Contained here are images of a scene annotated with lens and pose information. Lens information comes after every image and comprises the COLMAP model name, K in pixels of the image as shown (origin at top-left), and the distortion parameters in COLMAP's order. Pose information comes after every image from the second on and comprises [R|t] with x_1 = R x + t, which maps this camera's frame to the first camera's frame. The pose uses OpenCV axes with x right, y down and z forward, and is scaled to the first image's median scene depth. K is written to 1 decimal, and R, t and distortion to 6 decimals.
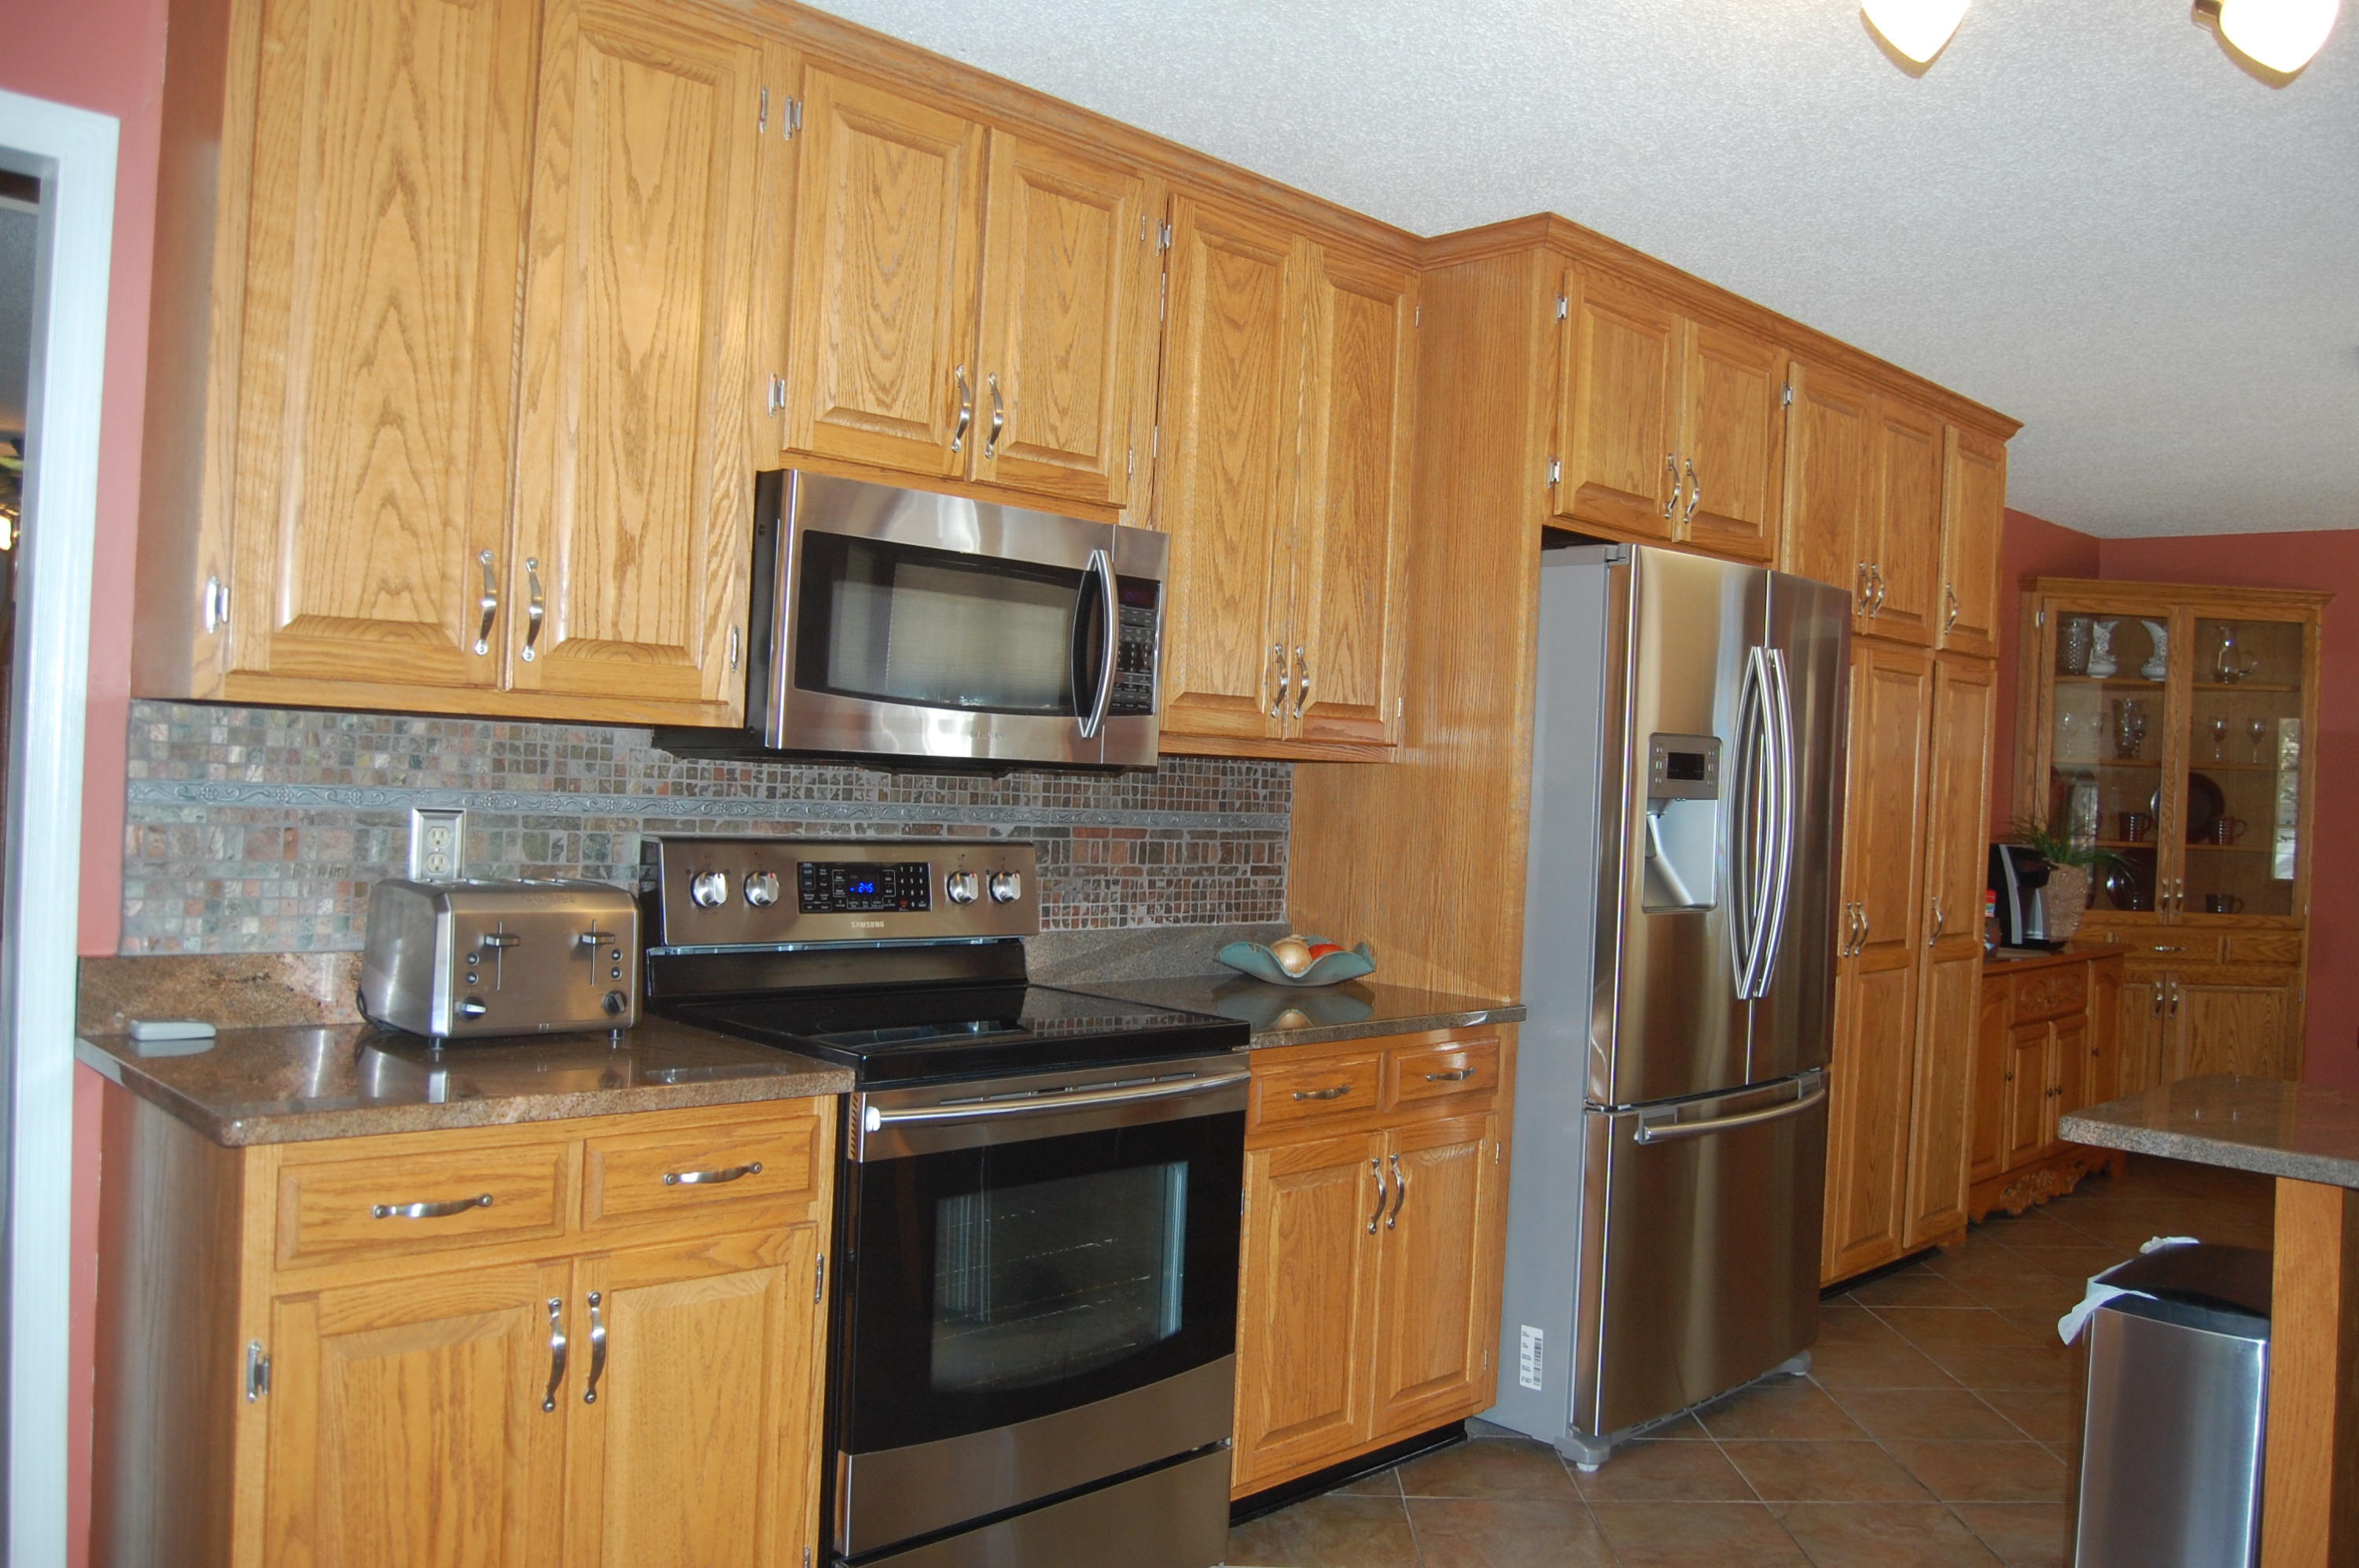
lens RADIAL K [[1848.7, 0, 1197.8], [0, 1848.7, 777.6], [0, 0, 1]] dist [-0.085812, 0.025066]
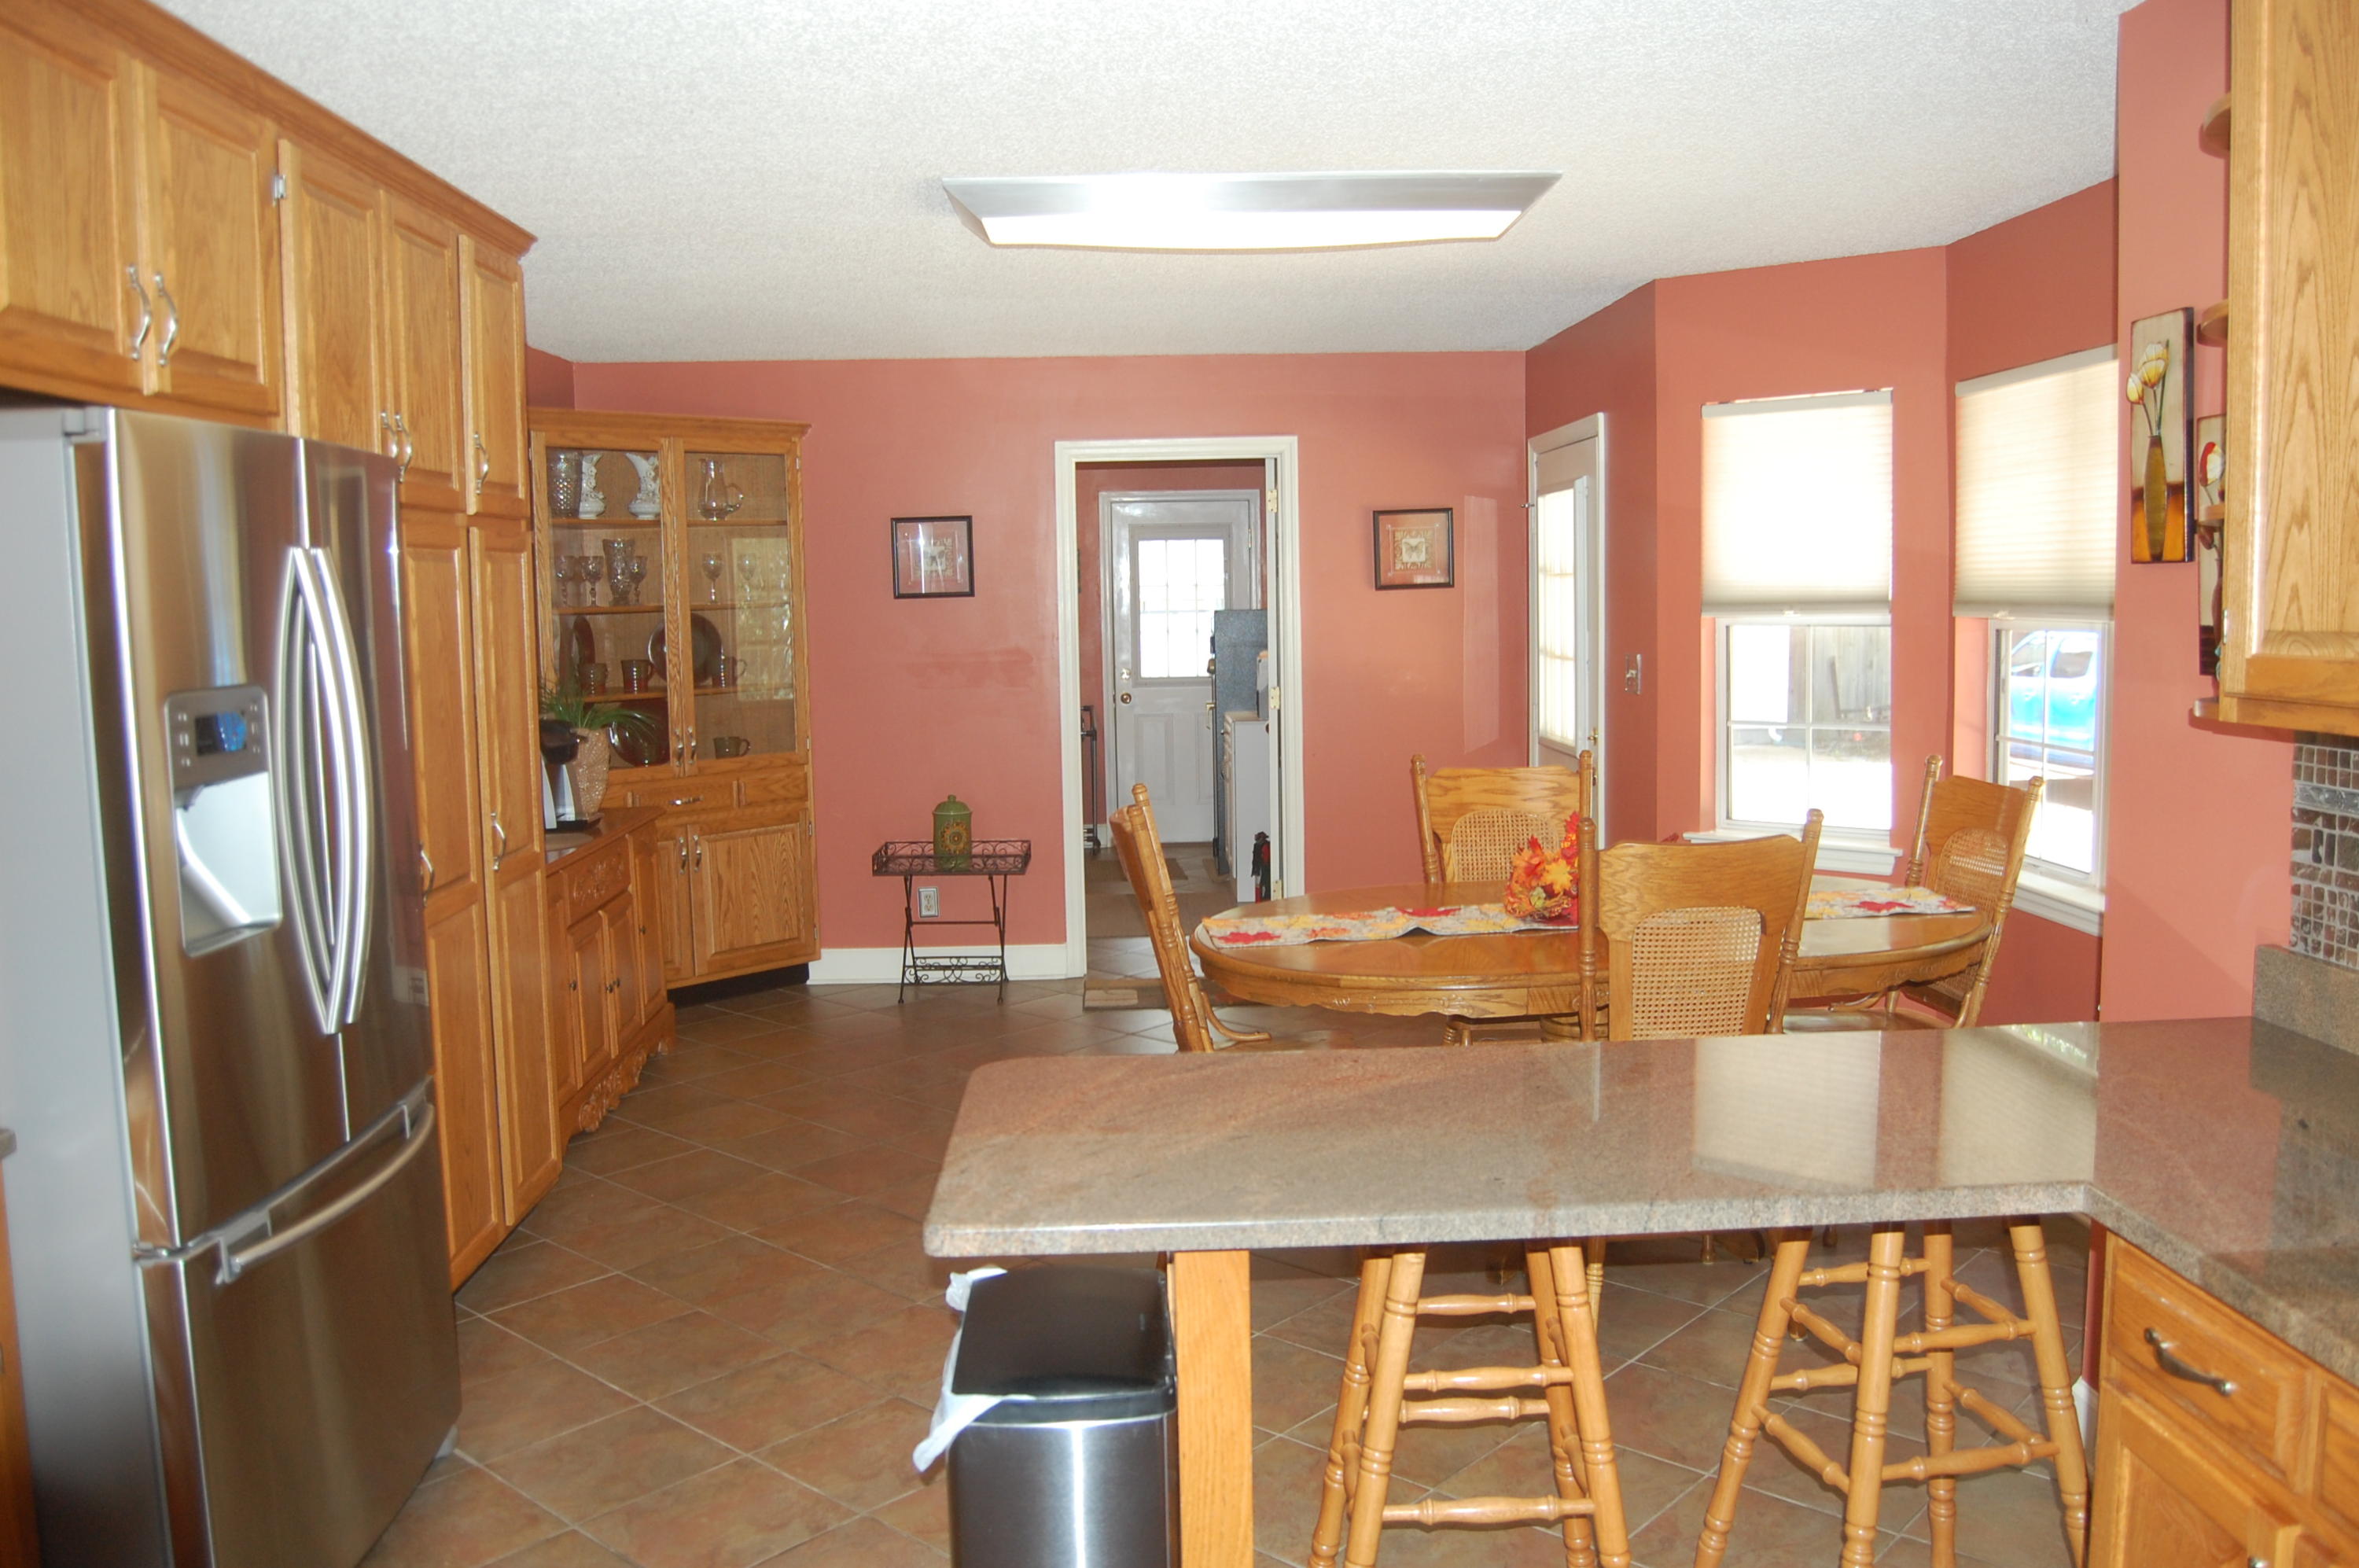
lens RADIAL K [[1848.7, 0, 1223.2], [0, 1848.7, 775.1], [0, 0, 1]] dist [-0.085812, 0.025066]
pose [[0.659150, -0.130061, 0.740679, 0.007935], [0.047803, 0.990185, 0.131333, -0.044309], [-0.750491, -0.051161, 0.658898, 0.197290]]
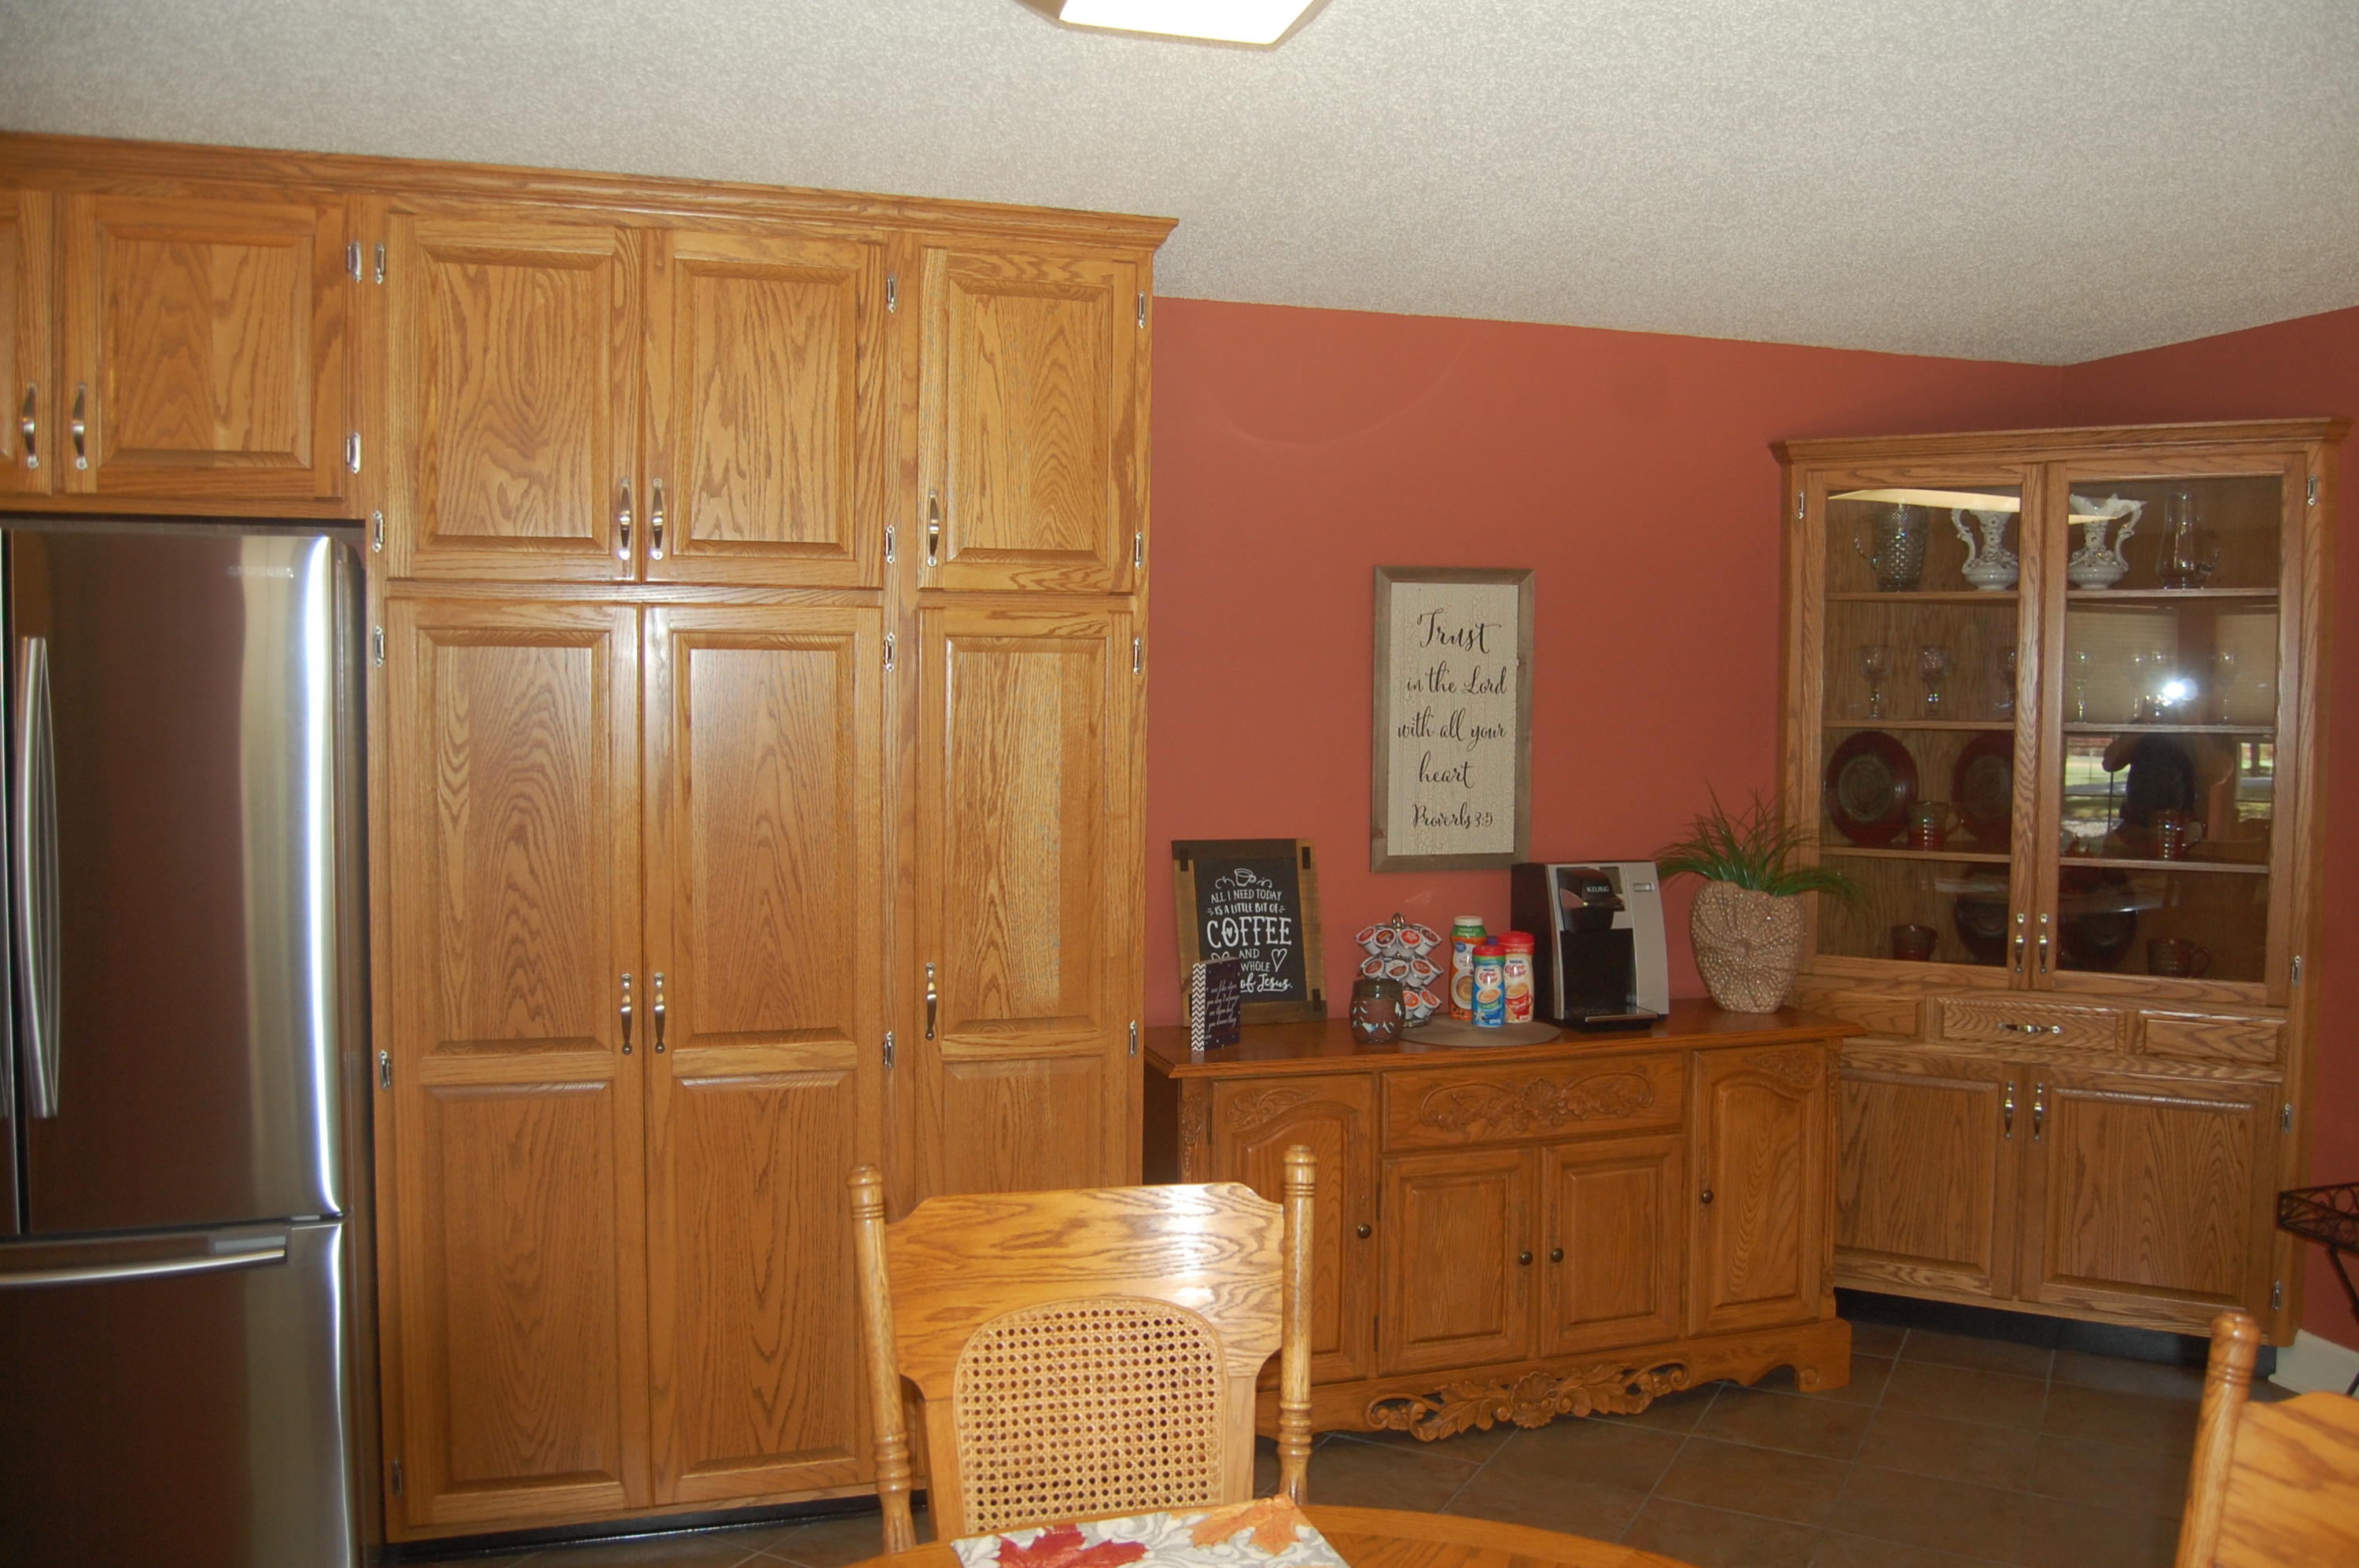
lens RADIAL K [[1848.7, 0, 1179.3], [0, 1848.7, 790.7], [0, 0, 1]] dist [-0.085812, 0.025066]
pose [[0.881434, -0.007658, -0.472245, 0.775809], [0.024472, 0.999266, 0.029472, -0.015201], [0.471672, -0.037534, 0.880975, 0.436198]]
